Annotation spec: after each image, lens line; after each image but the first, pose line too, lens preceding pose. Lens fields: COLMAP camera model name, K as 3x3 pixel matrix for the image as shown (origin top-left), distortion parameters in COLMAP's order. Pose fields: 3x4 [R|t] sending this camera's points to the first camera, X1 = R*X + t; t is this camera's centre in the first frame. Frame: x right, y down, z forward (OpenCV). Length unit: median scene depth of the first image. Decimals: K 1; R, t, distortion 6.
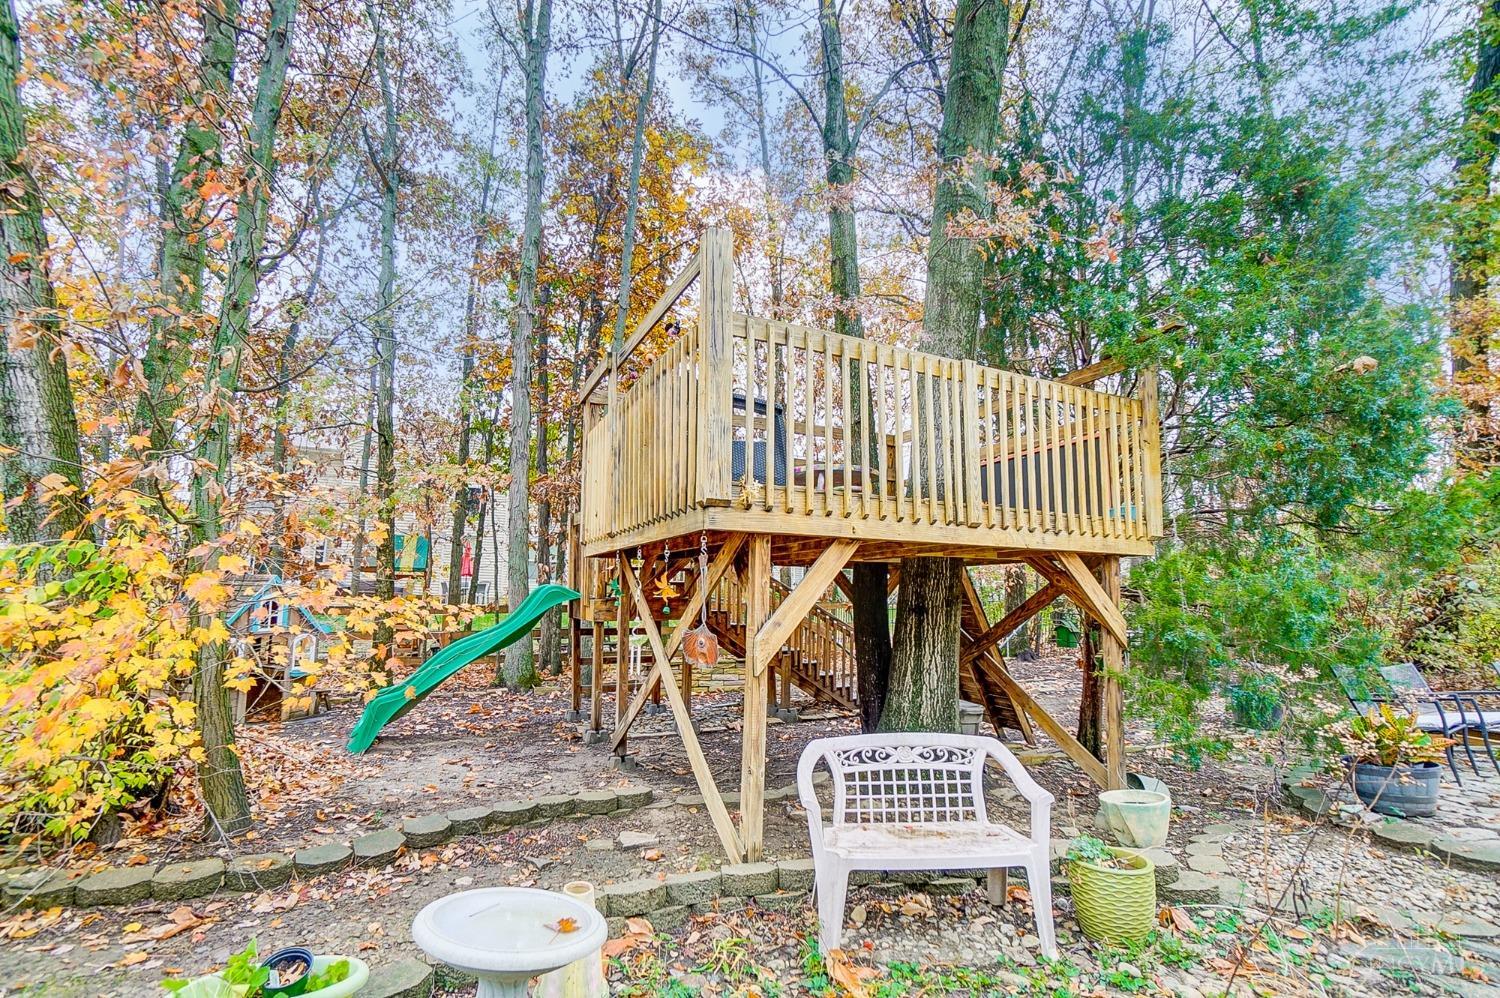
lens RADIAL K [[682.5, 0, 733.0], [0, 682.5, 506.4], [0, 0, 1]] dist [-0.063513, 0.023580]
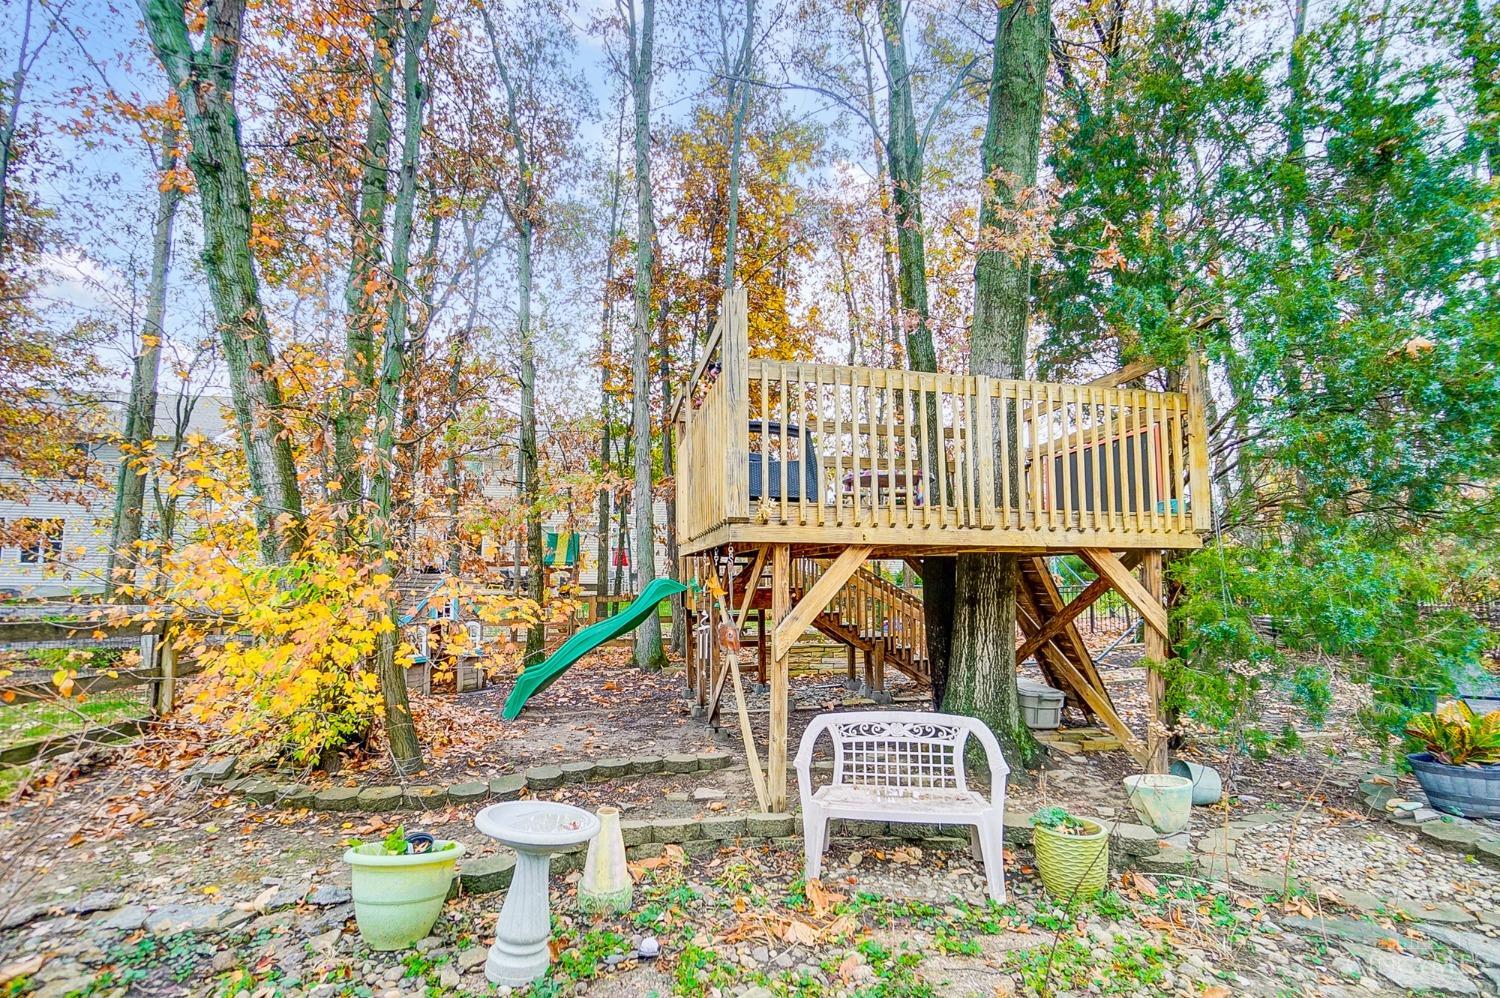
lens RADIAL K [[684.3, 0, 731.1], [0, 684.3, 512.7], [0, 0, 1]] dist [-0.068514, 0.024932]
pose [[0.972964, -0.033393, -0.228529, 0.224494], [0.041394, 0.998683, 0.030307, -0.051429], [0.227216, -0.038947, 0.973065, -0.178289]]
